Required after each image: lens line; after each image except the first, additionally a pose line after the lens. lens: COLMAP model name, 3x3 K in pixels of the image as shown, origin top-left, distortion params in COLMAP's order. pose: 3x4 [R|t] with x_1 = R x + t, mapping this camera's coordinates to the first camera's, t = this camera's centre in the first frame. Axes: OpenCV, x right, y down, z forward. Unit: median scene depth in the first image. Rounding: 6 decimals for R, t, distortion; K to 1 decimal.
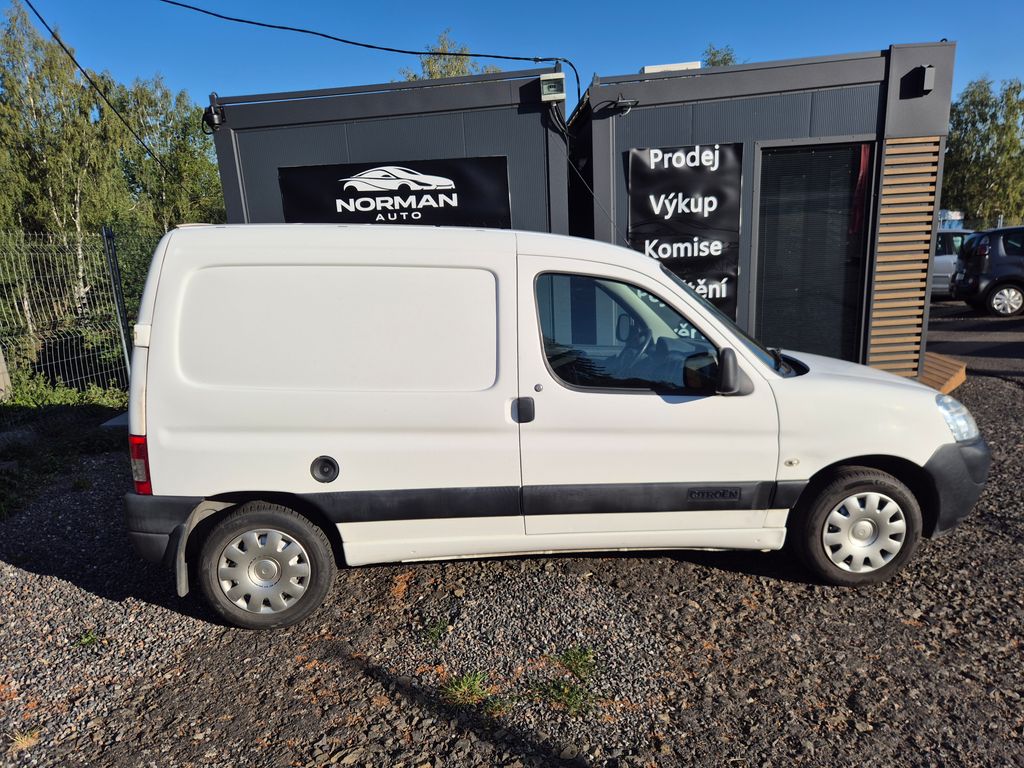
lens RADIAL K [[673.4, 0, 509.8], [0, 673.4, 391.8], [0, 0, 1]] dist [0.050566, -0.037794]
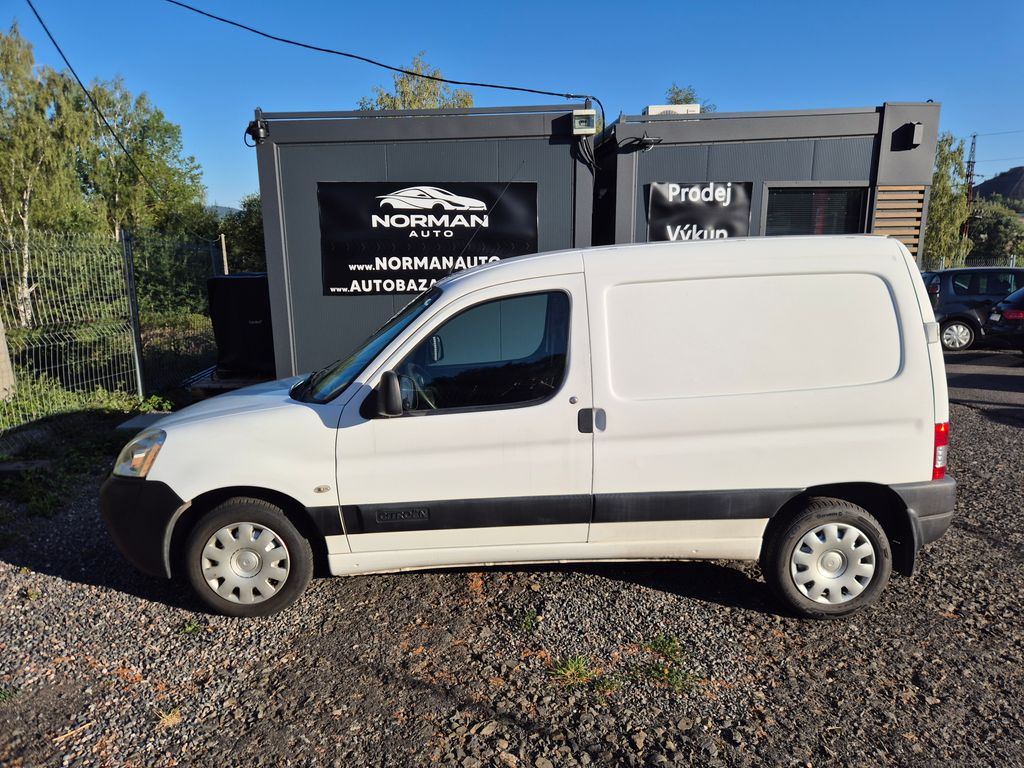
lens RADIAL K [[673.4, 0, 512.9], [0, 673.4, 382.9], [0, 0, 1]] dist [0.050566, -0.037794]
pose [[0.996538, 0.030411, 0.077372, -0.120408], [-0.027277, 0.998776, -0.041250, 0.011073], [-0.078531, 0.038996, 0.996149, -0.044041]]
